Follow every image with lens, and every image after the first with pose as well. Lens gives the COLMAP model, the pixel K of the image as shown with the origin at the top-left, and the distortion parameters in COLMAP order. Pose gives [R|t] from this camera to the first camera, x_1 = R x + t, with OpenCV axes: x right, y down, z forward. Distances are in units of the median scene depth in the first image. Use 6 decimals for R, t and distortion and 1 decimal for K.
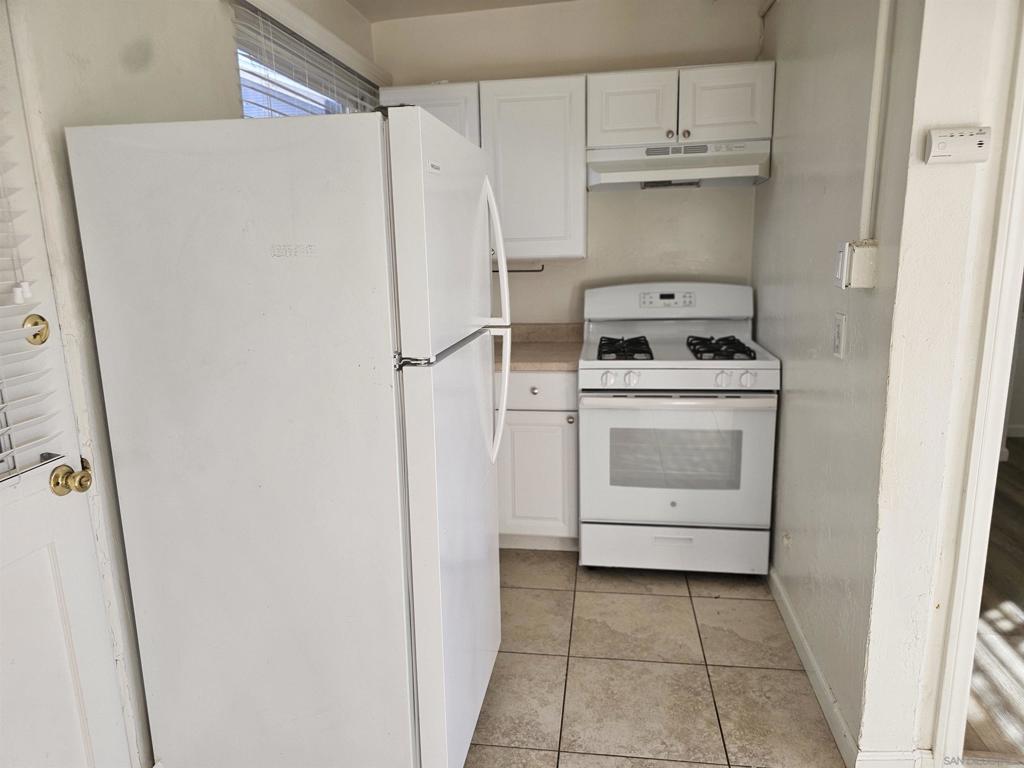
lens RADIAL K [[687.7, 0, 503.4], [0, 687.7, 389.4], [0, 0, 1]] dist [0.026709, -0.008117]
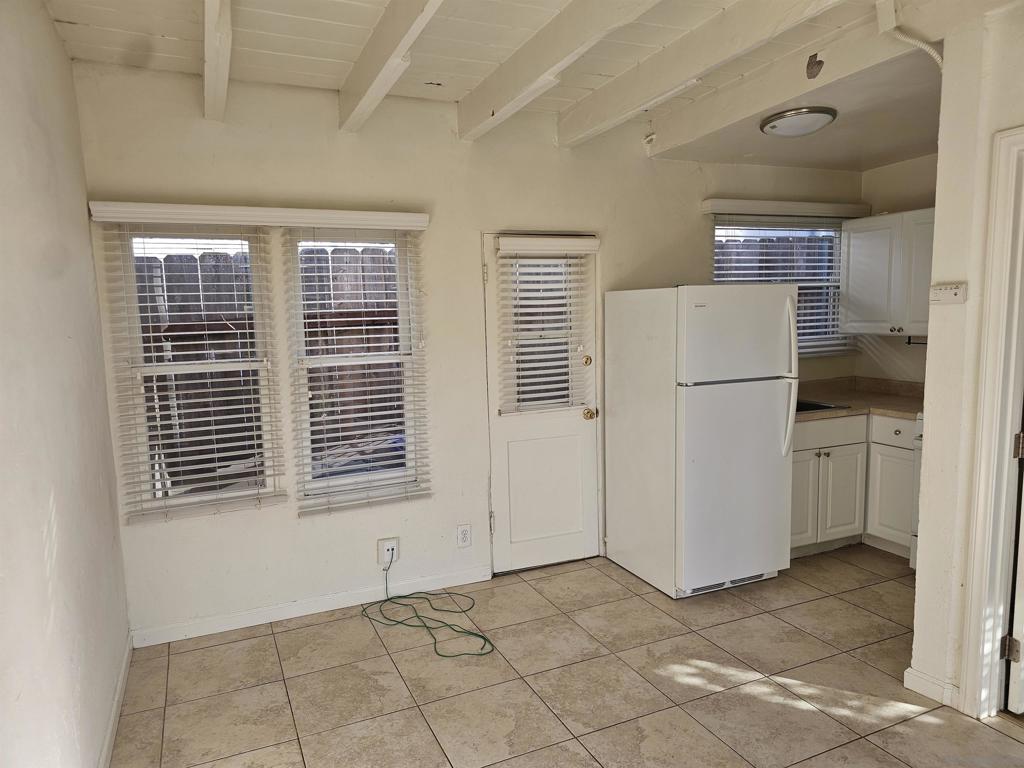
lens RADIAL K [[687.7, 0, 507.1], [0, 687.7, 388.8], [0, 0, 1]] dist [0.026709, -0.008117]
pose [[0.535424, 0.108841, -0.837541, 0.902297], [-0.159855, 0.986797, 0.026045, 0.005907], [0.829317, 0.119940, 0.545754, -0.479396]]
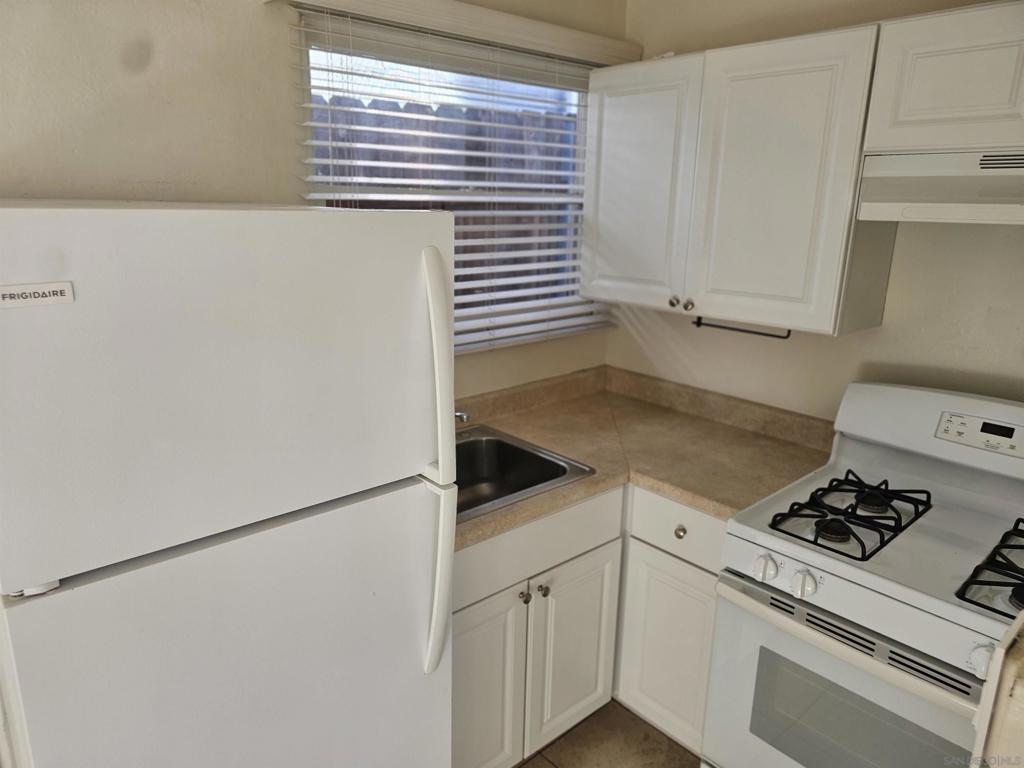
lens RADIAL K [[687.7, 0, 512.9], [0, 687.7, 373.7], [0, 0, 1]] dist [0.026709, -0.008117]
pose [[0.776035, 0.195722, -0.599552, 0.330309], [-0.168279, 0.980423, 0.102243, -0.214975], [0.607826, 0.021548, 0.793778, 0.440907]]
